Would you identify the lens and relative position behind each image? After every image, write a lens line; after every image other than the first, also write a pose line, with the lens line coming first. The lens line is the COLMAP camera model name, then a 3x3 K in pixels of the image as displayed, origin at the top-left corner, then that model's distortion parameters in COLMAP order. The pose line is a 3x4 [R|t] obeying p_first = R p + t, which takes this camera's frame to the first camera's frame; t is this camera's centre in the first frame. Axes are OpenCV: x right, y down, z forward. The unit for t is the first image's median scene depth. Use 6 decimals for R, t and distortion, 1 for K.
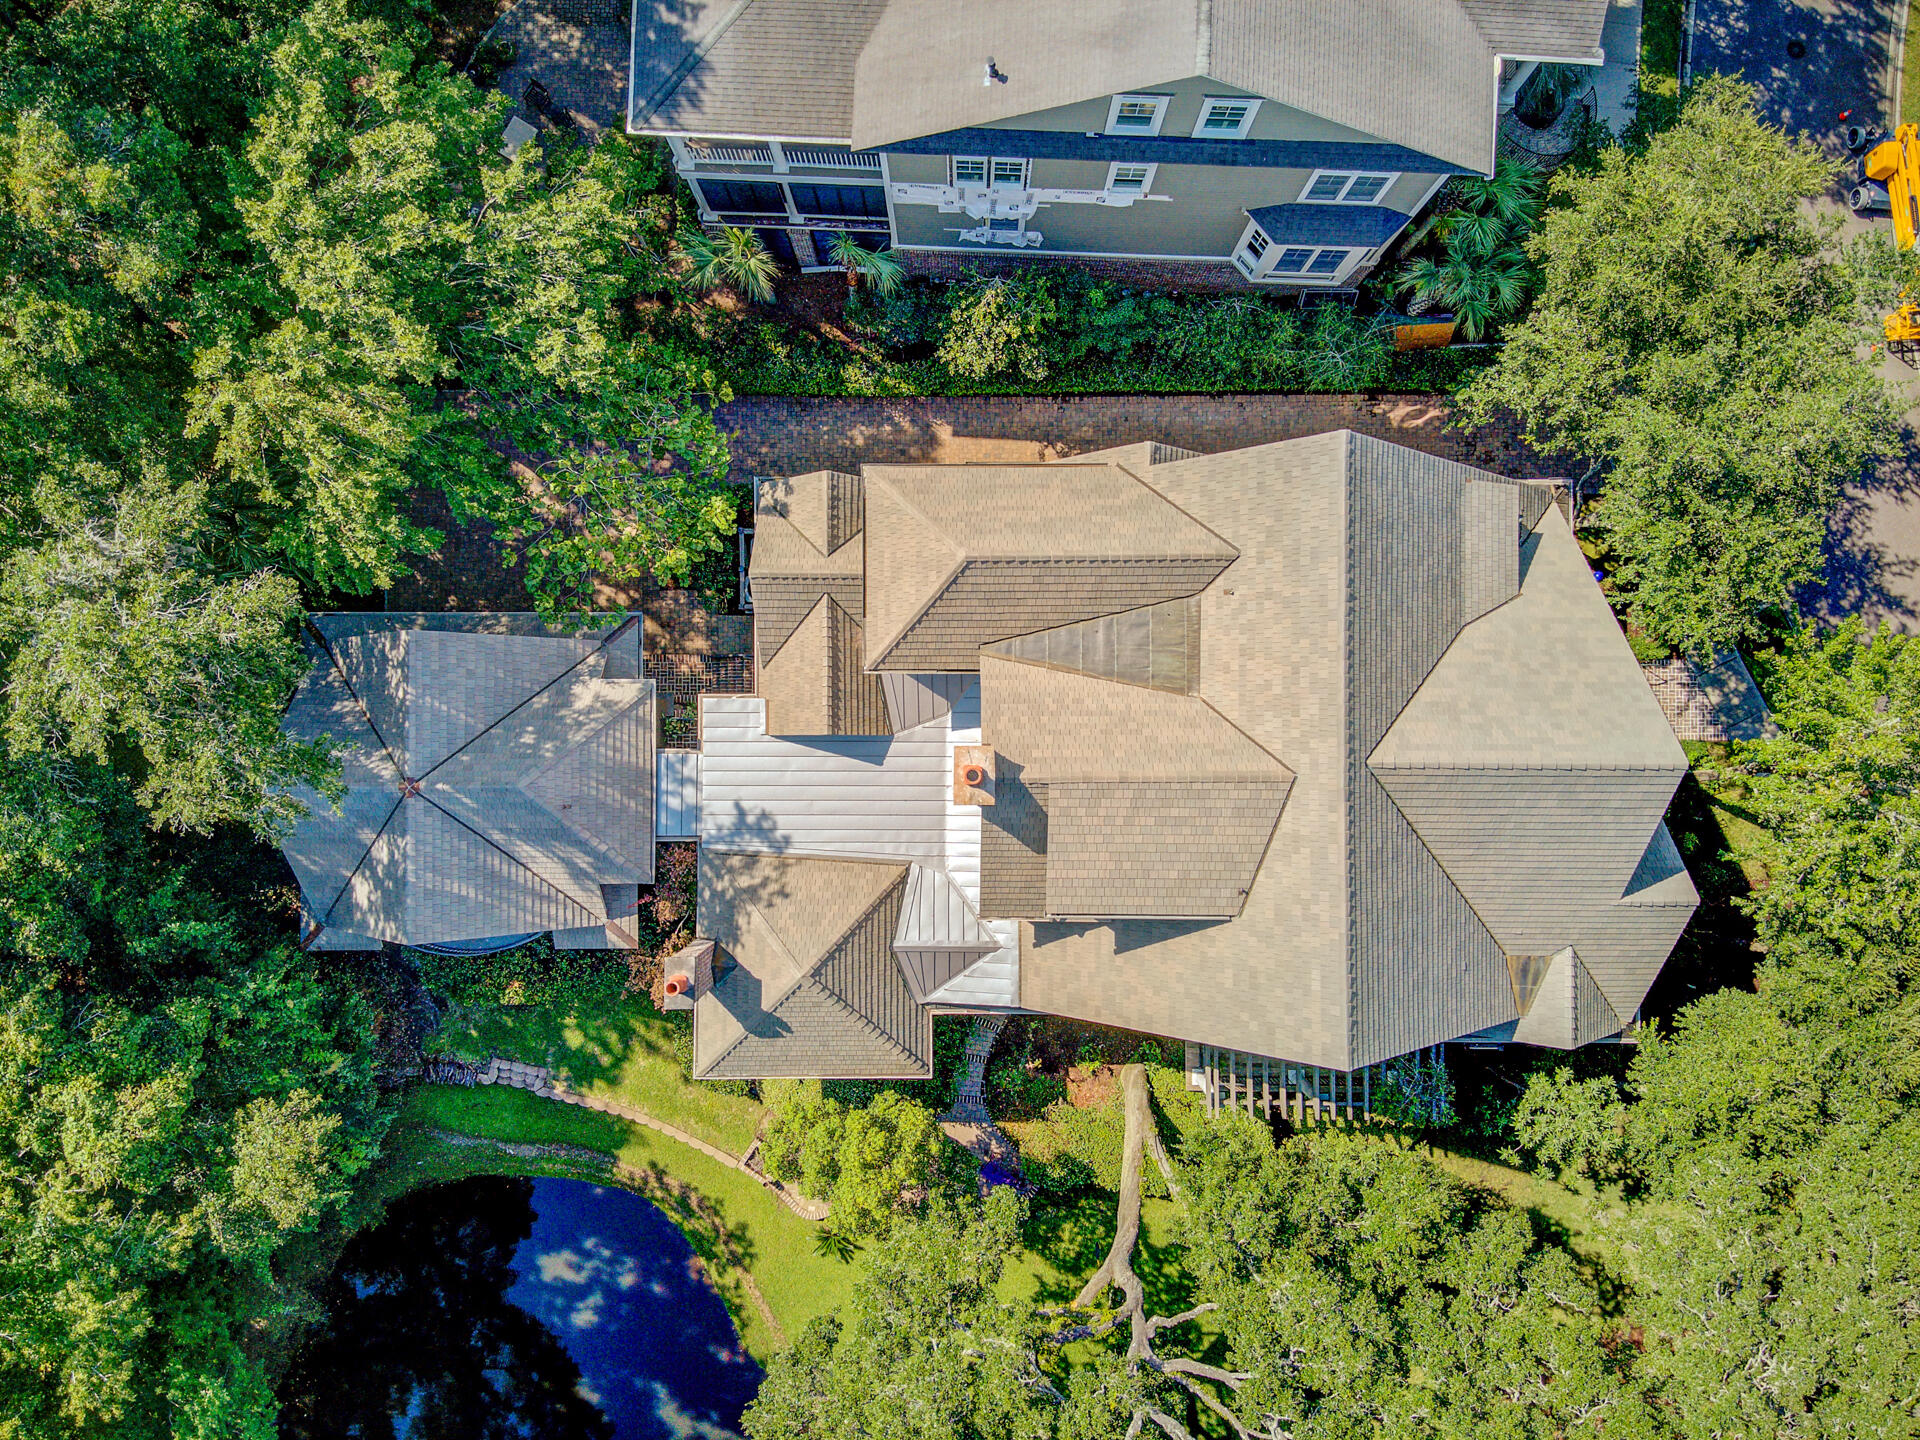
lens RADIAL K [[1506.0, 0, 960.0], [0, 1506.0, 720.0], [0, 0, 1]] dist [0.004242, -0.075013]
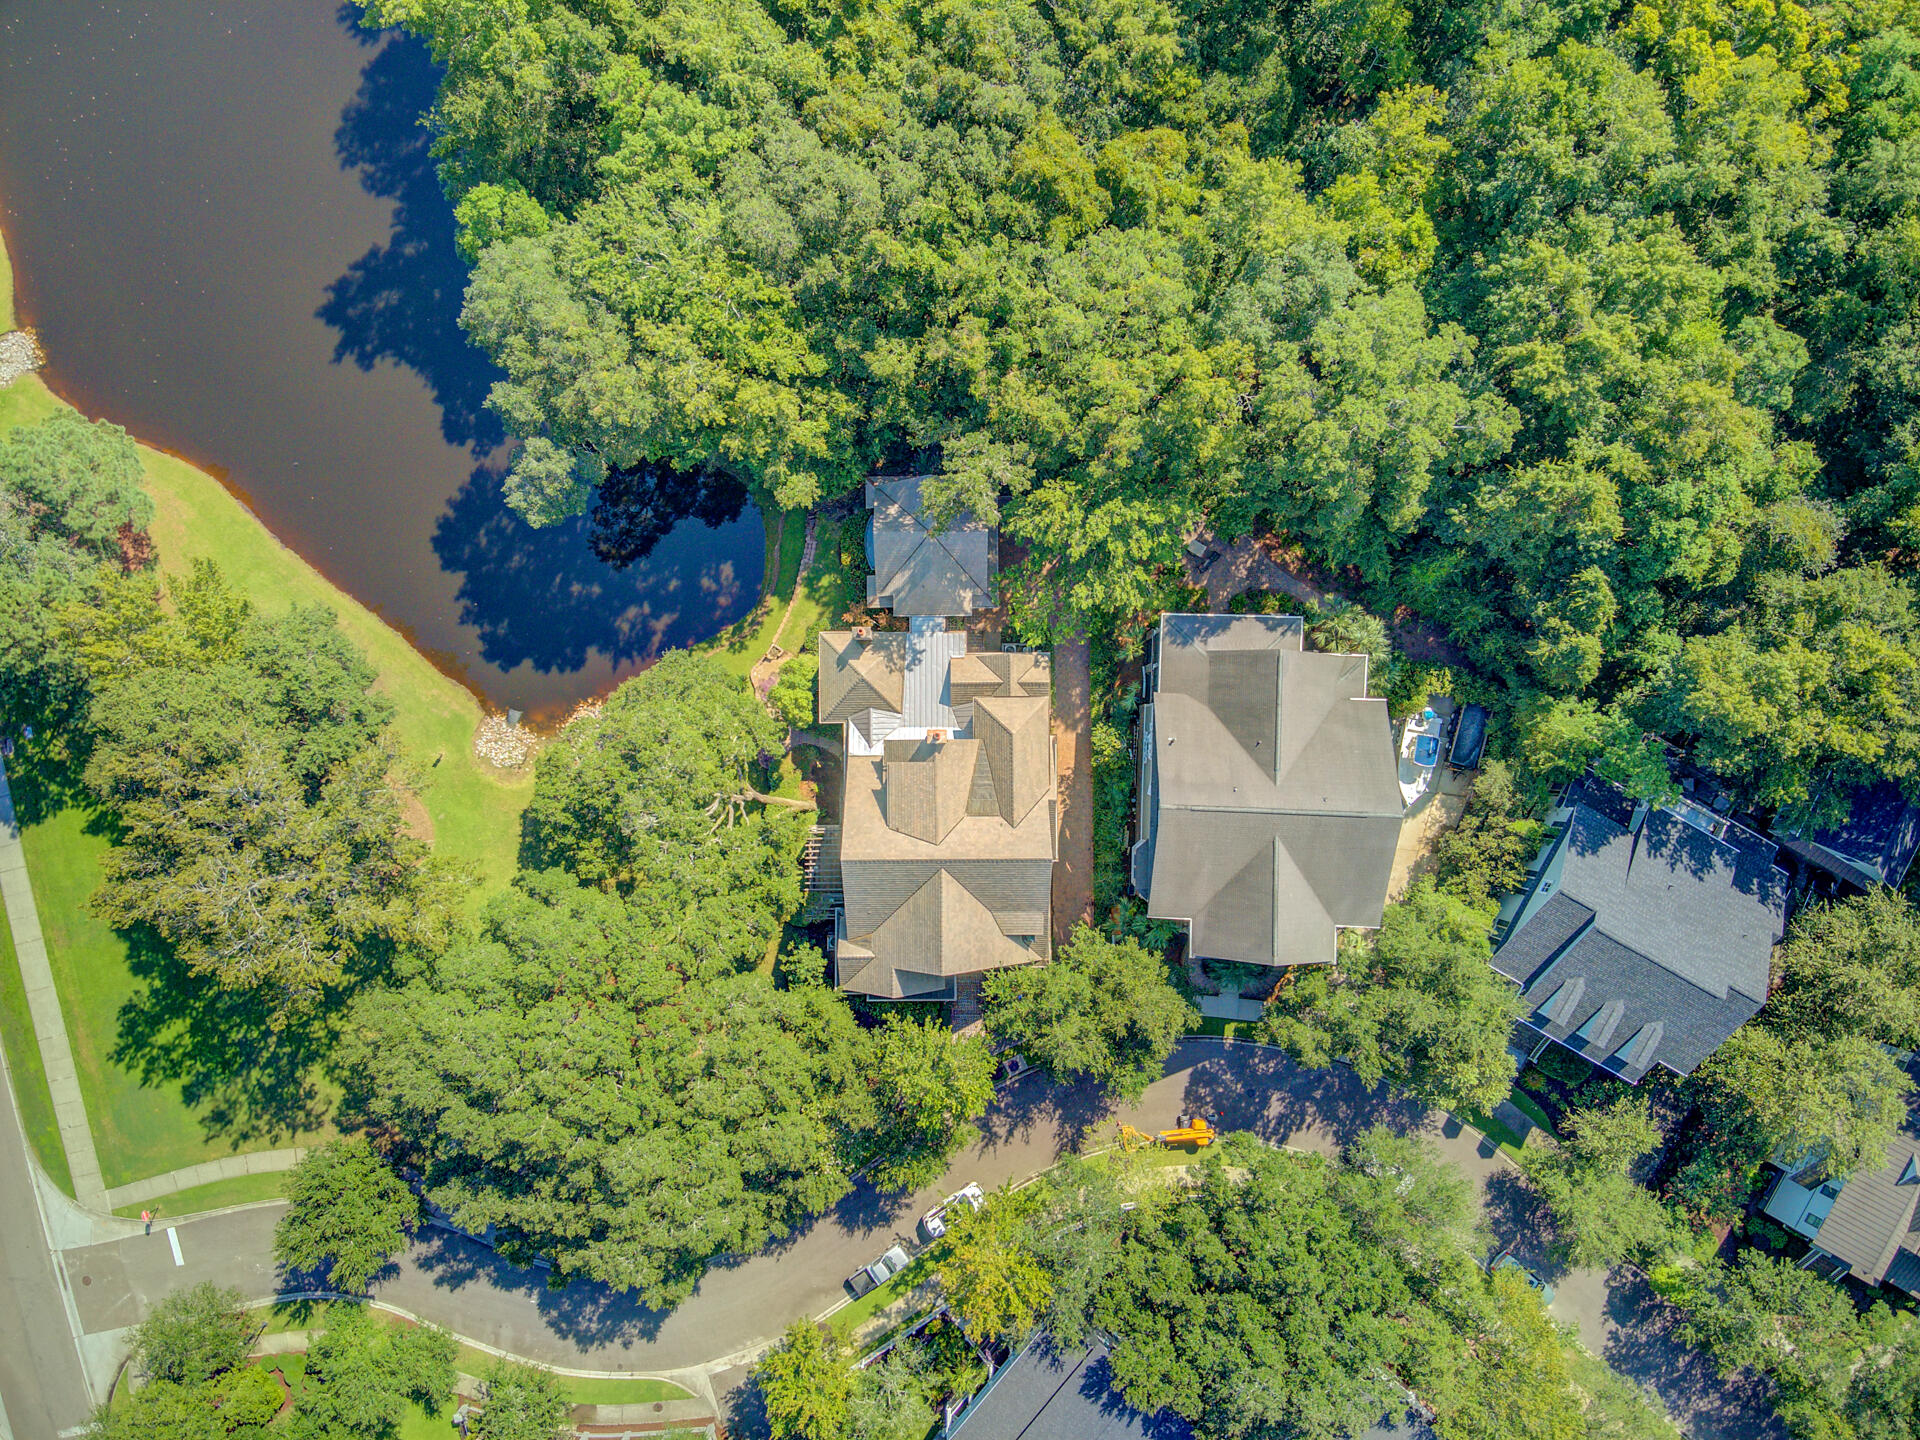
lens RADIAL K [[1506.0, 0, 960.0], [0, 1506.0, 720.0], [0, 0, 1]] dist [0.004242, -0.075013]
pose [[0.005189, 0.999766, -0.020986, 0.034561], [-0.999895, 0.005472, 0.013448, -0.043010], [0.013560, 0.020914, 0.999689, -1.716386]]
